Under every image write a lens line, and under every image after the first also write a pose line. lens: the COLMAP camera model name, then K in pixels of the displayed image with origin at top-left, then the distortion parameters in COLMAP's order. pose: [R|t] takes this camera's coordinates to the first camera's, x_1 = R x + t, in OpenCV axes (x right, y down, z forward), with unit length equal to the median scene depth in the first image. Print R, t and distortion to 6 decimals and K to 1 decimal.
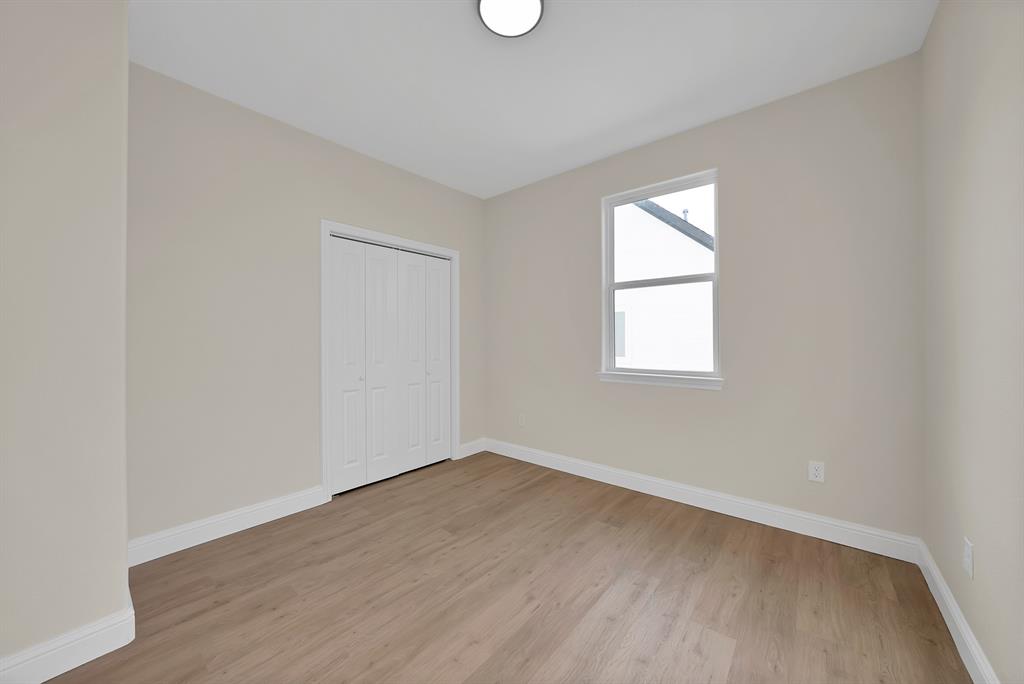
lens RADIAL K [[366.8, 0, 506.5], [0, 366.8, 341.5], [0, 0, 1]] dist [-0.023614, 0.004886]
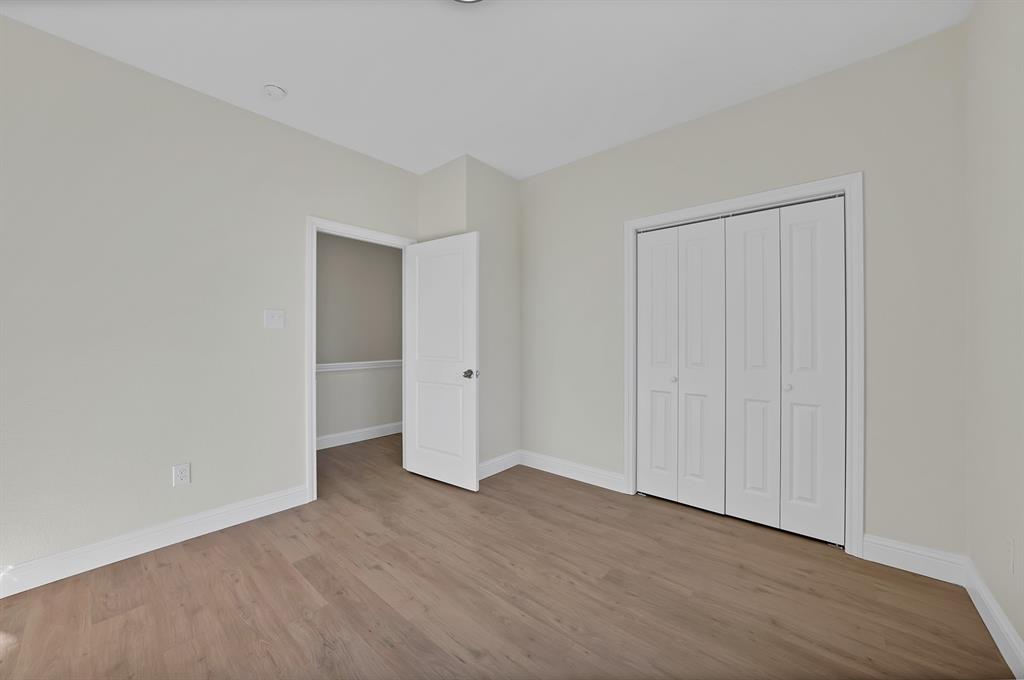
lens RADIAL K [[366.8, 0, 507.5], [0, 366.8, 335.7], [0, 0, 1]] dist [-0.023614, 0.004886]
pose [[0.009678, -0.001420, -0.999952, 0.593708], [-0.006366, 0.999979, -0.001482, -0.002976], [0.999933, 0.006380, 0.009668, 0.714772]]
